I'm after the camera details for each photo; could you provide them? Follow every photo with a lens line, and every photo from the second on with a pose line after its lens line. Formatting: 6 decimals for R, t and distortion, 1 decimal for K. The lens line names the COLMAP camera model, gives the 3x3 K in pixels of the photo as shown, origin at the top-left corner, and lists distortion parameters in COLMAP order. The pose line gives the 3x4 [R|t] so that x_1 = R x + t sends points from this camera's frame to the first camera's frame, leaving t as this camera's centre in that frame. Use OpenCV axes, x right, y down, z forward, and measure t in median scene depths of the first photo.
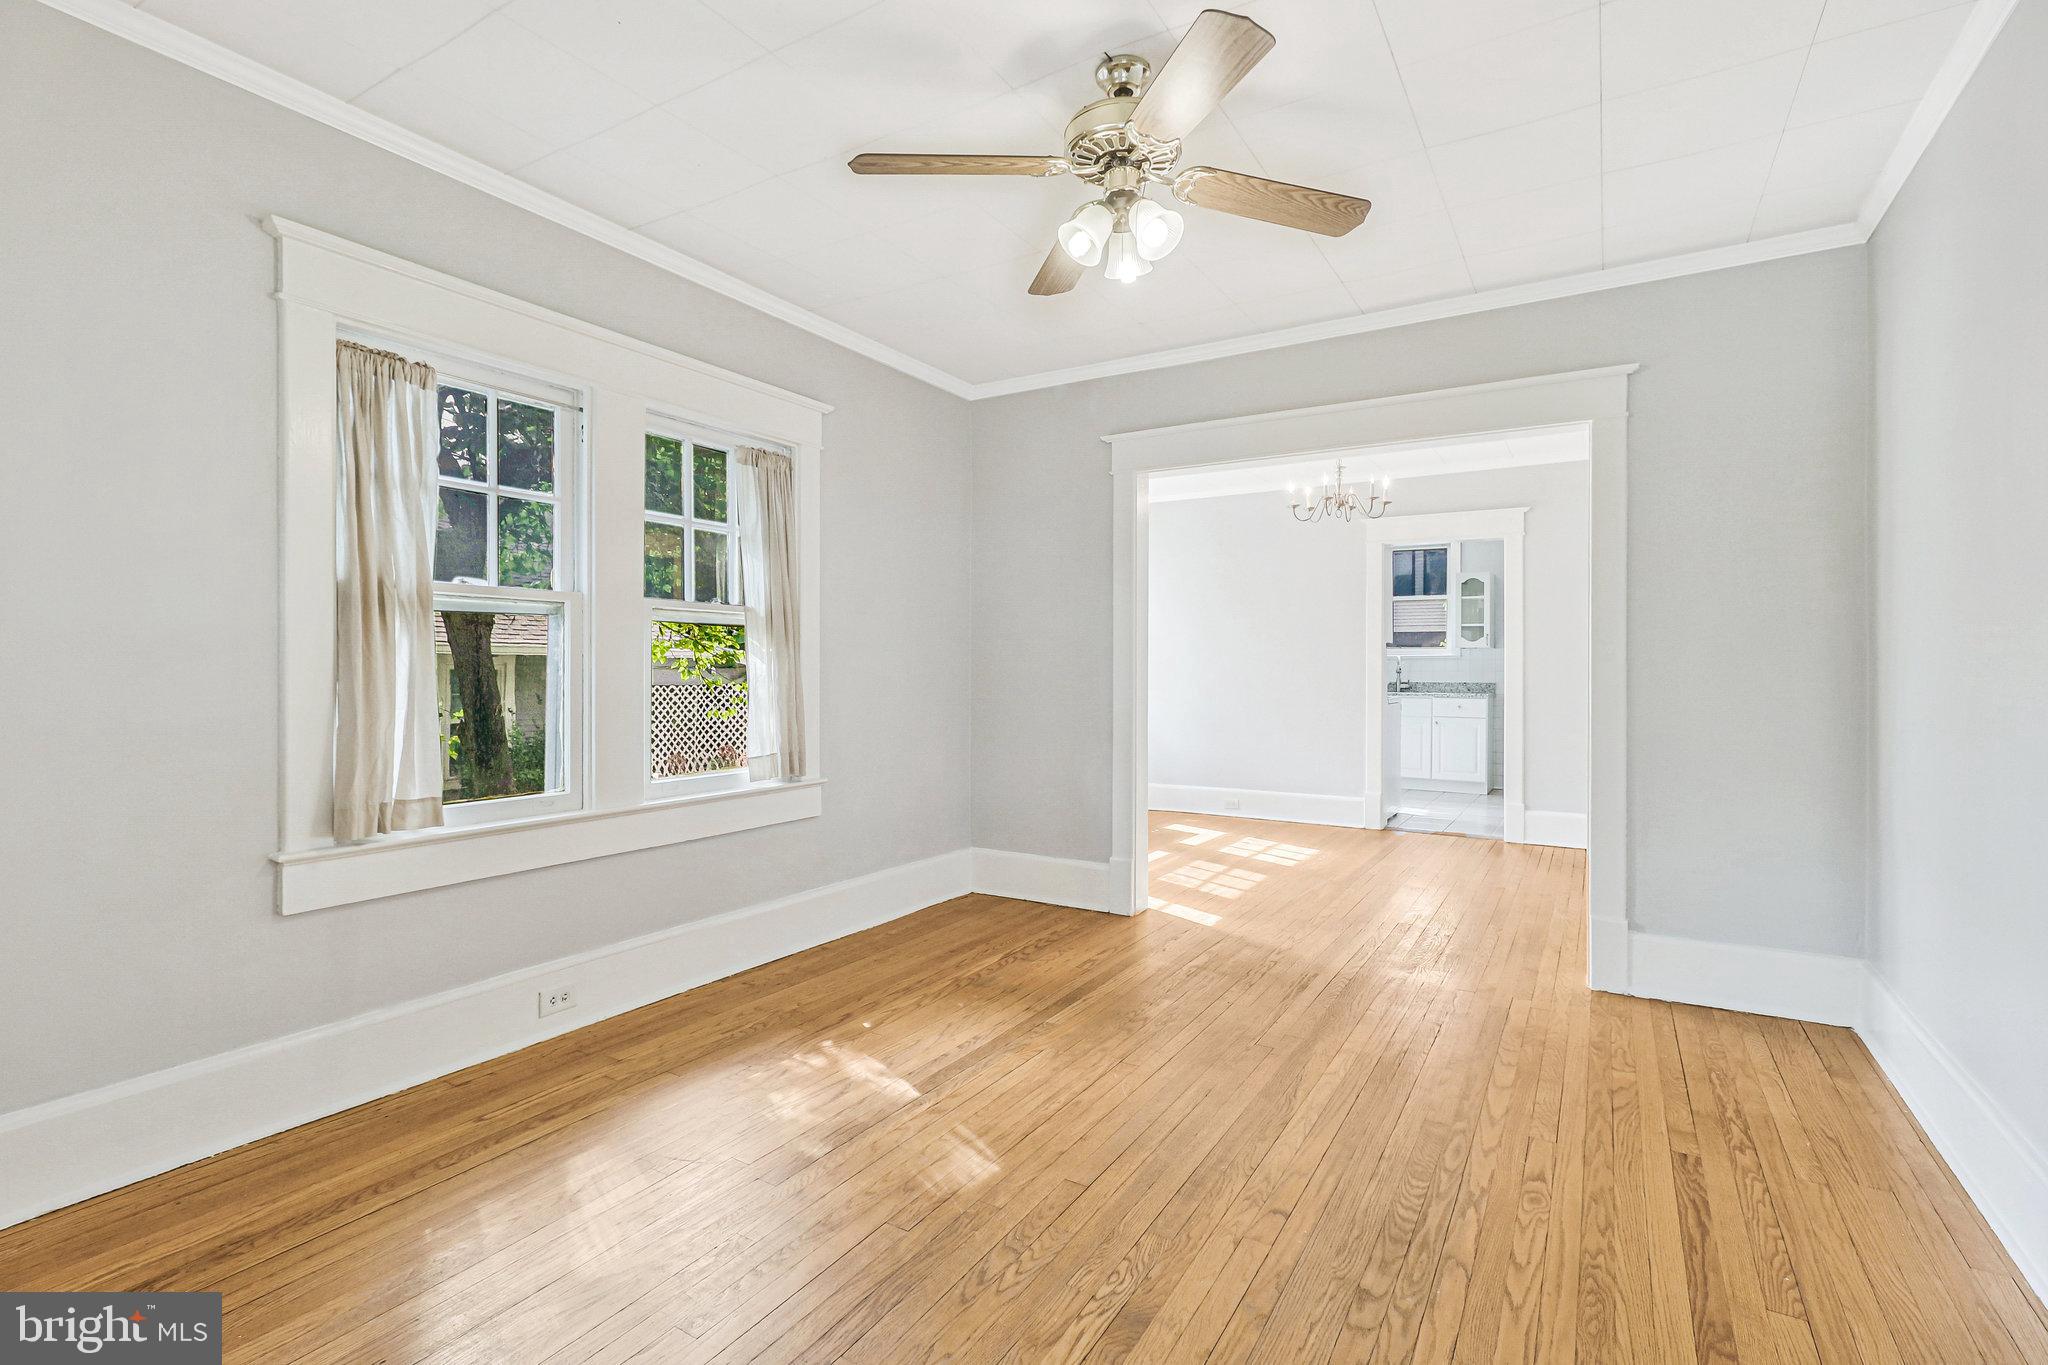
lens RADIAL K [[951.9, 0, 1025.9], [0, 951.9, 674.8], [0, 0, 1]] dist [0.003525, 0.000207]
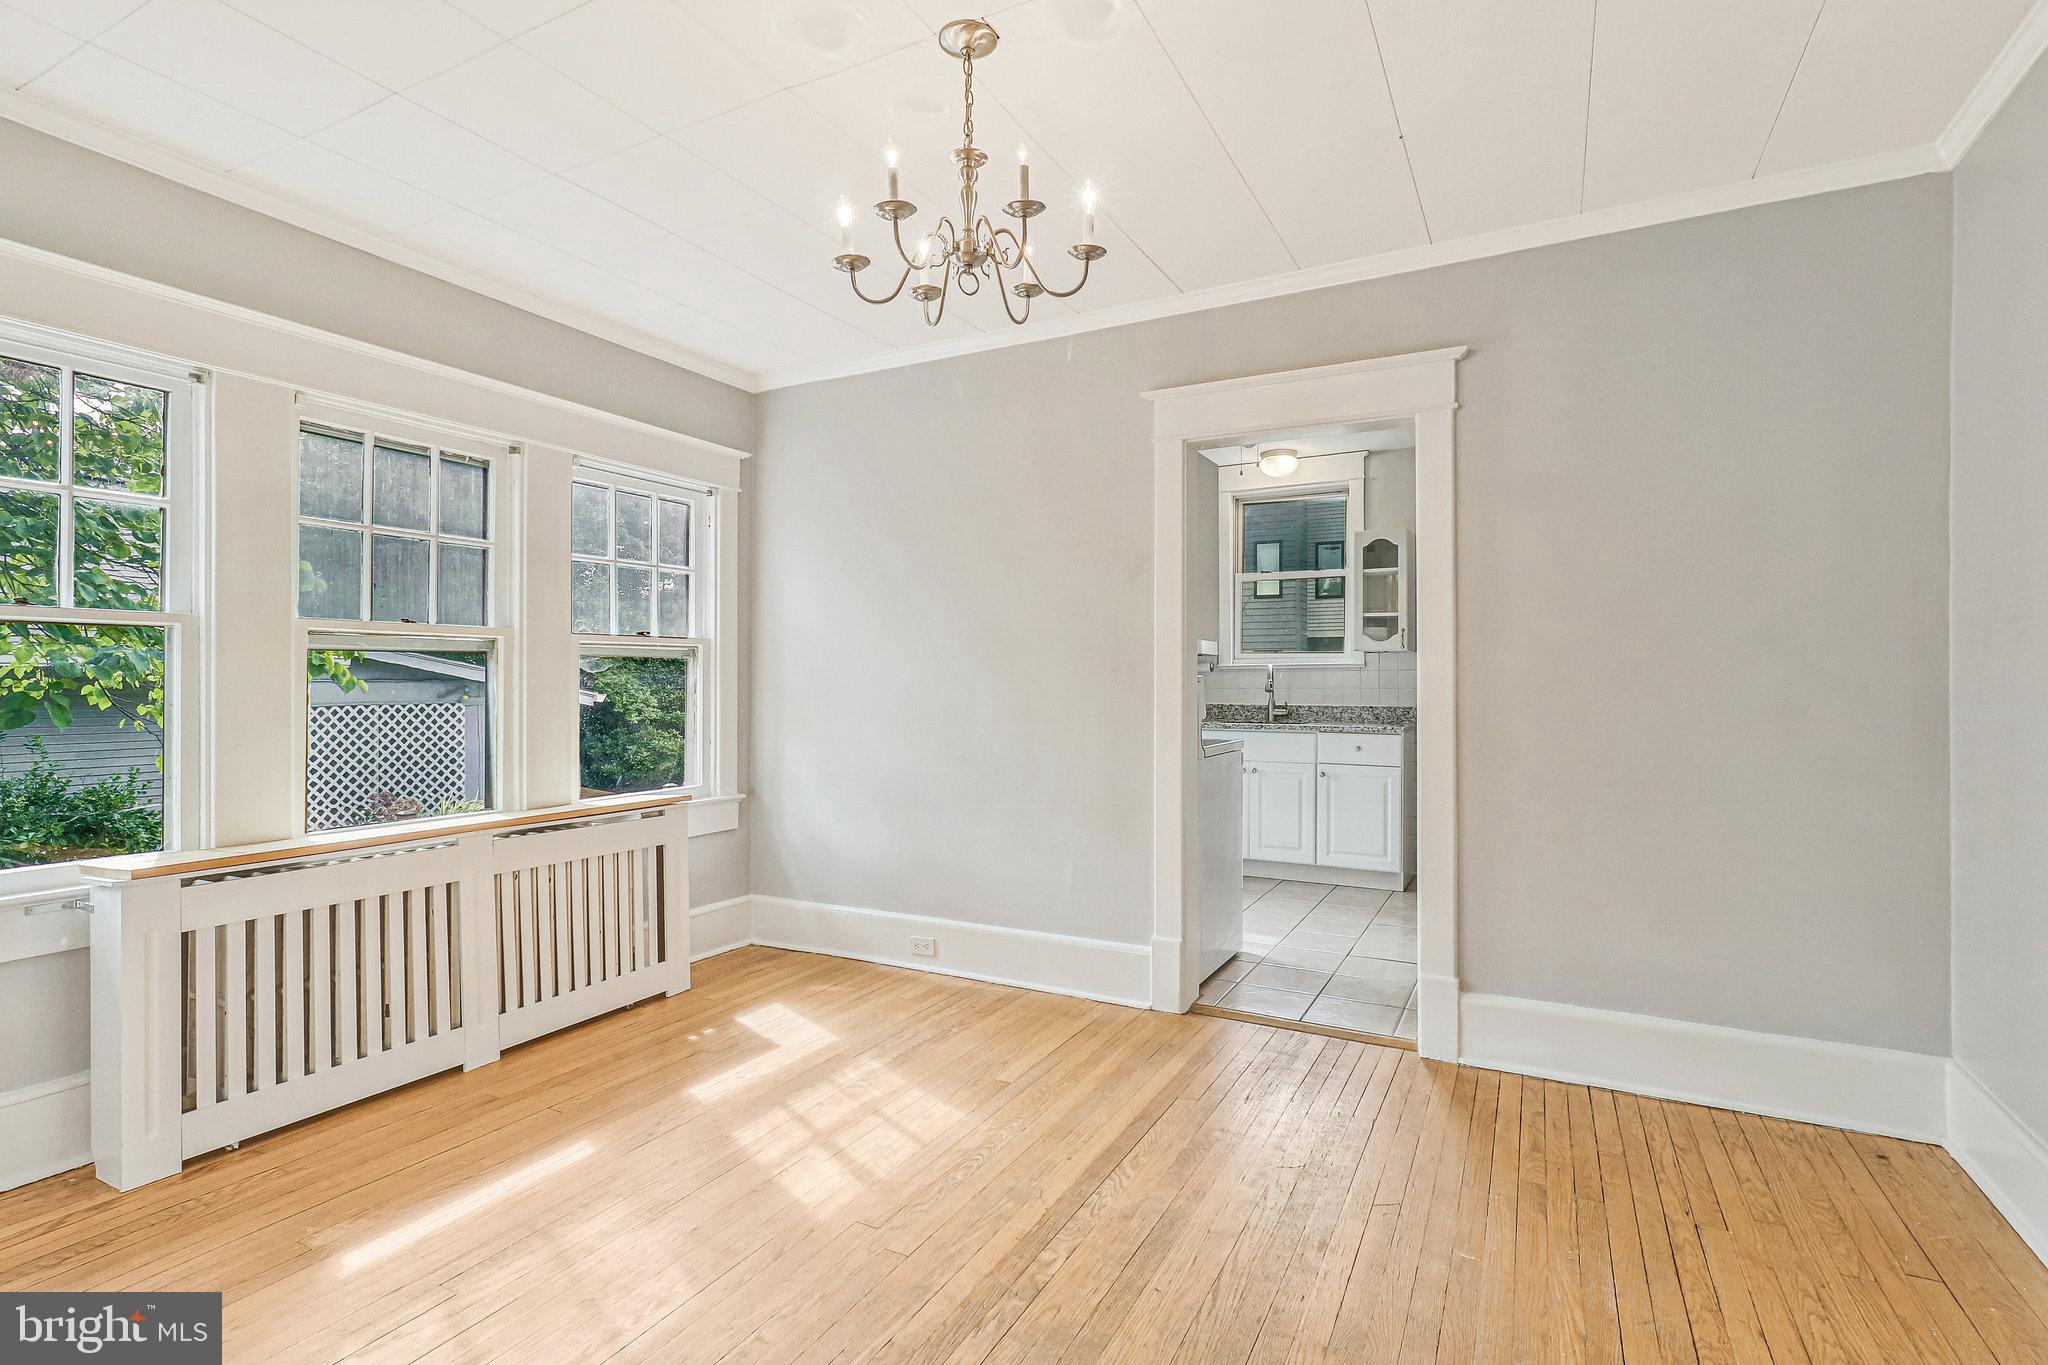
lens RADIAL K [[973.1, 0, 1027.1], [0, 973.1, 670.7], [0, 0, 1]] dist [0.001353, -0.000233]
pose [[0.998460, -0.003424, 0.055376, 0.536822], [0.004312, 0.999864, -0.015925, -0.016678], [-0.055314, 0.016139, 0.998339, 1.000122]]
